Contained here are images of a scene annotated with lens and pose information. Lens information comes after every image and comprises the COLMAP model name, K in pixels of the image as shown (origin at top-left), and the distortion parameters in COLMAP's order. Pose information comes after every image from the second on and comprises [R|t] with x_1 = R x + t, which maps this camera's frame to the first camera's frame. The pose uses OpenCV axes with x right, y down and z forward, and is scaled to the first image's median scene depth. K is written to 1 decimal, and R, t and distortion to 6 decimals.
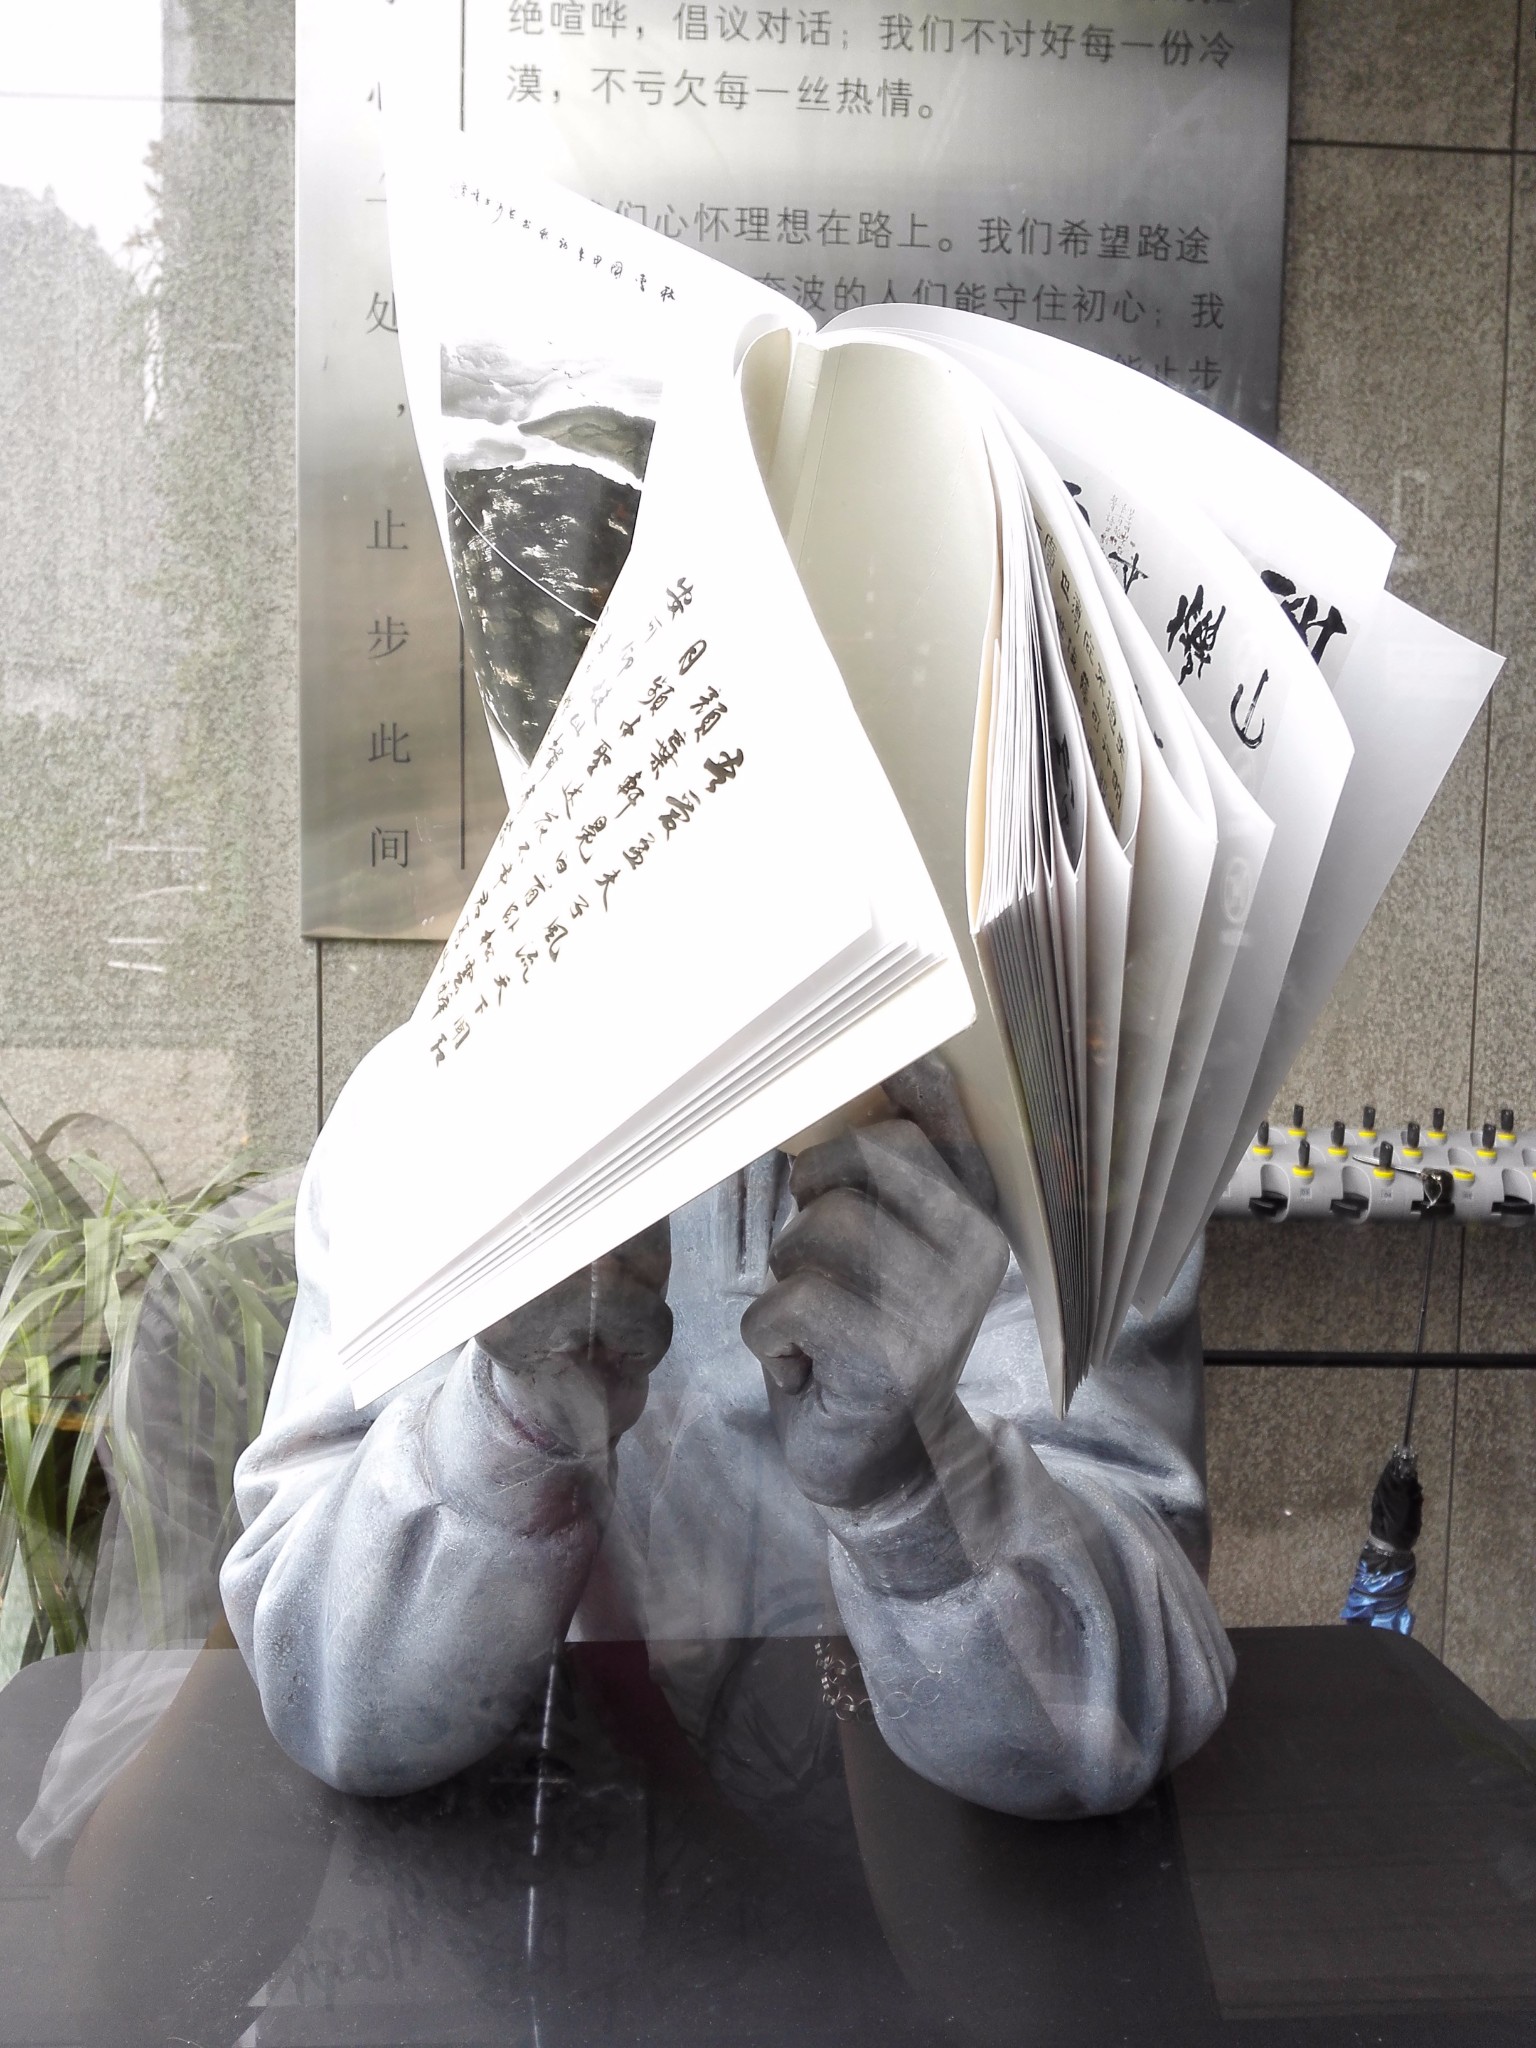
lens RADIAL K [[1701.6, 0, 772.6], [0, 1701.6, 1011.0], [0, 0, 1]] dist [0.137298, -0.315536]
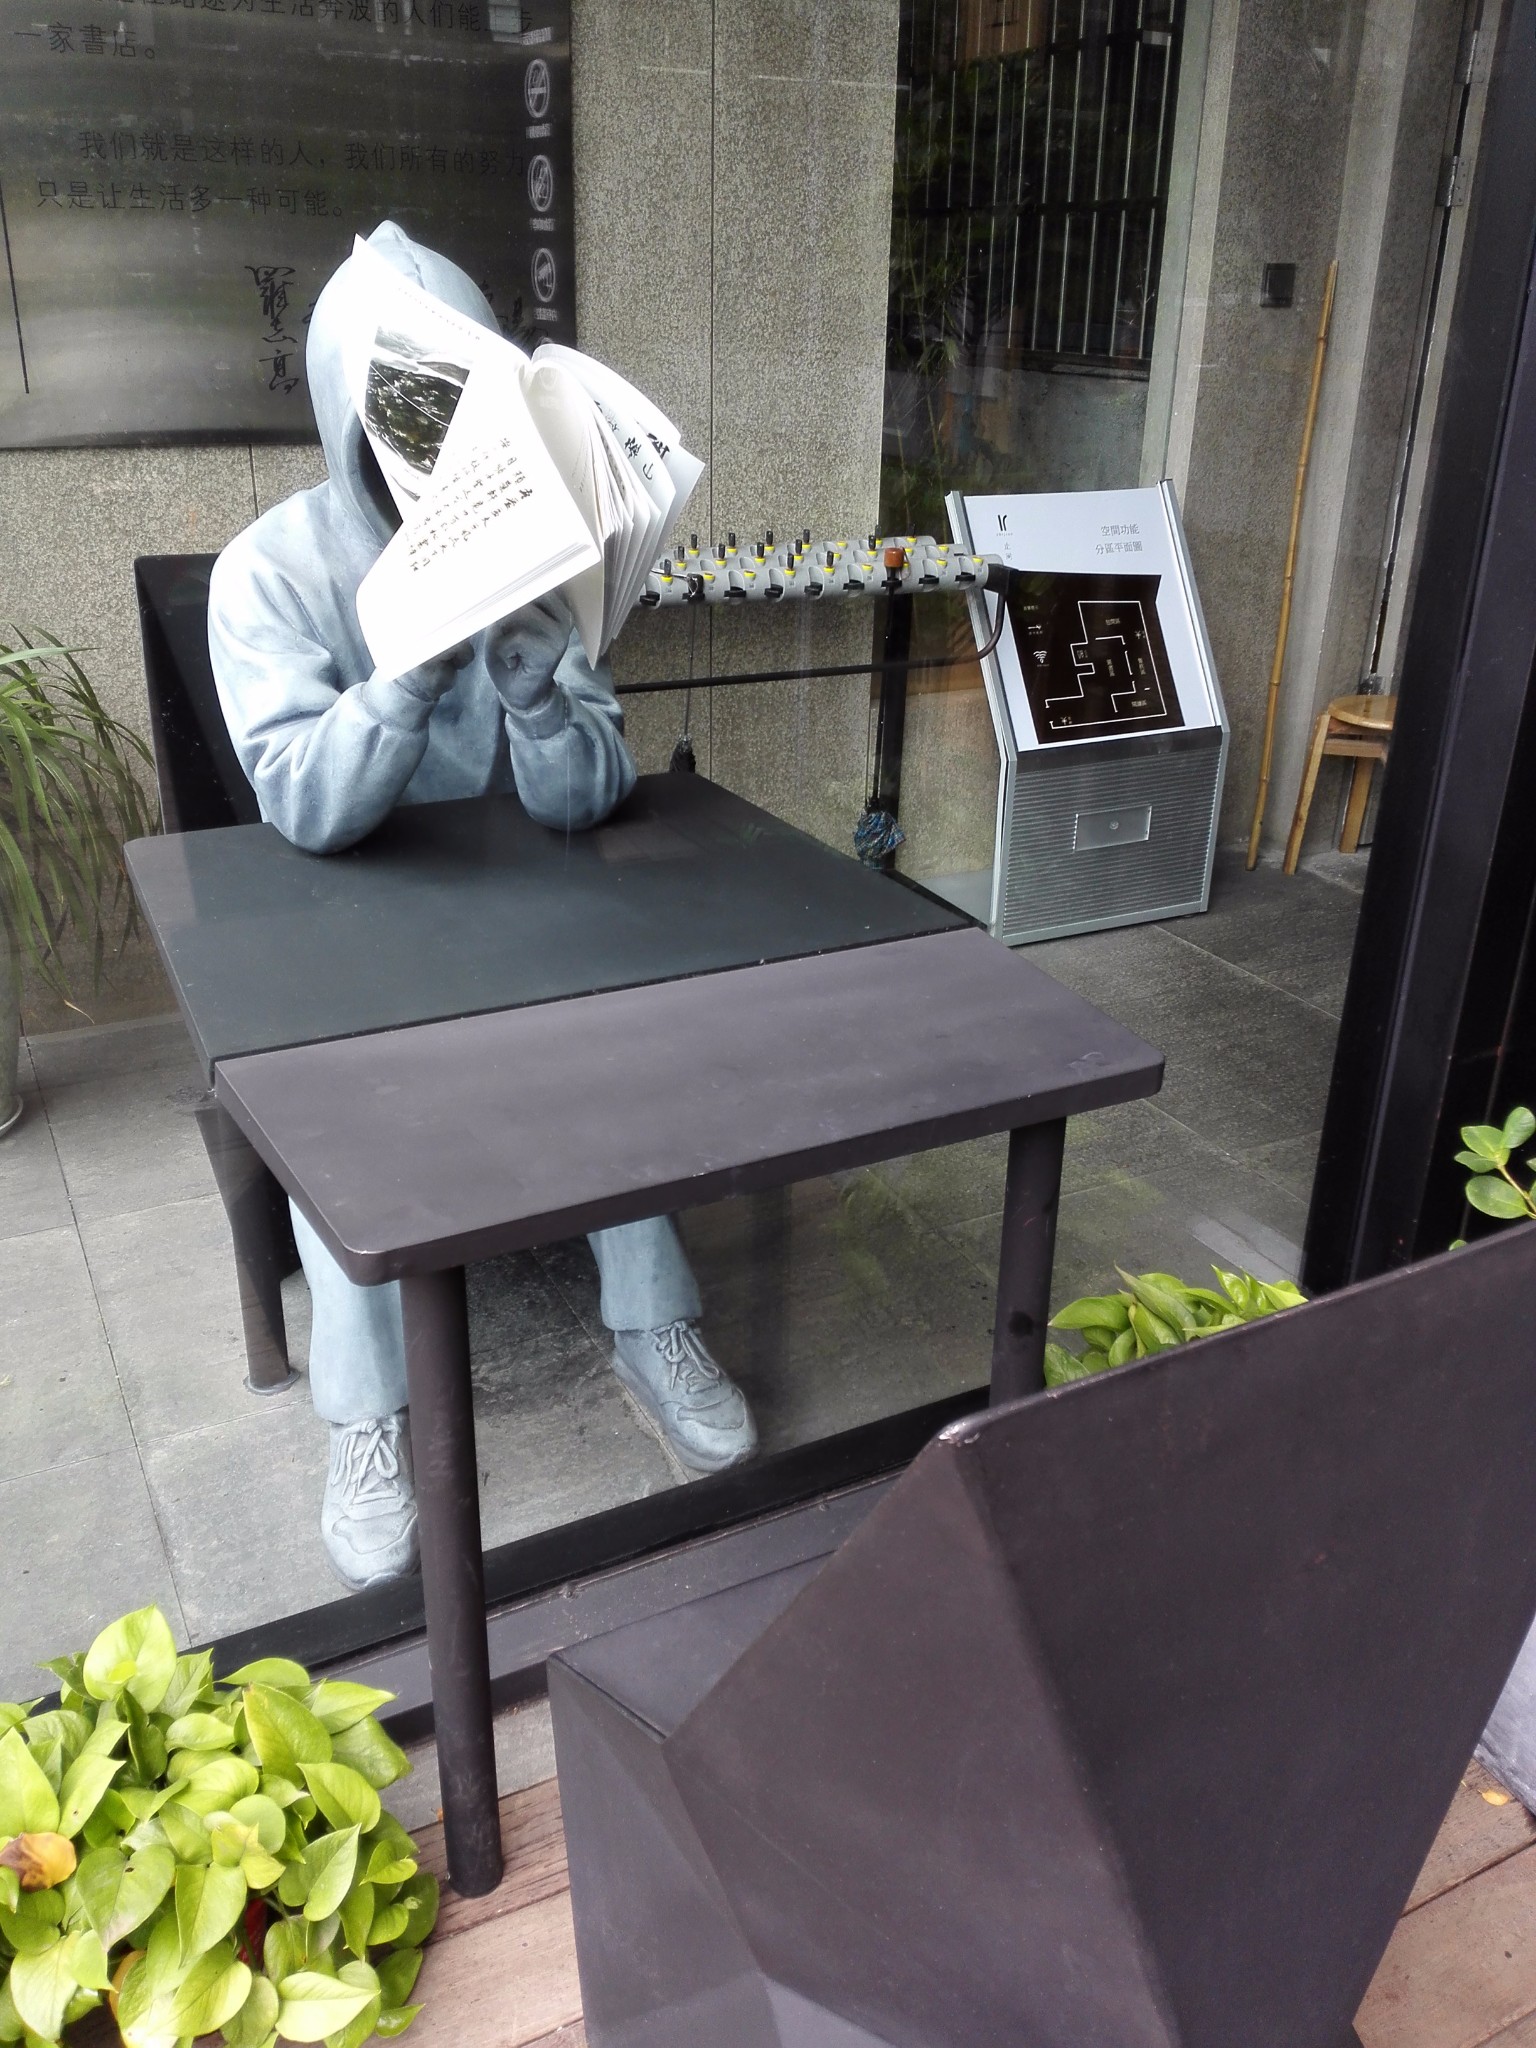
lens RADIAL K [[1701.6, 0, 772.6], [0, 1701.6, 1011.0], [0, 0, 1]] dist [0.137298, -0.315536]
pose [[0.914726, -0.160993, 0.370619, -0.735790], [0.029131, 0.941089, 0.336901, -0.212371], [-0.403024, -0.297376, 0.865528, -1.901738]]
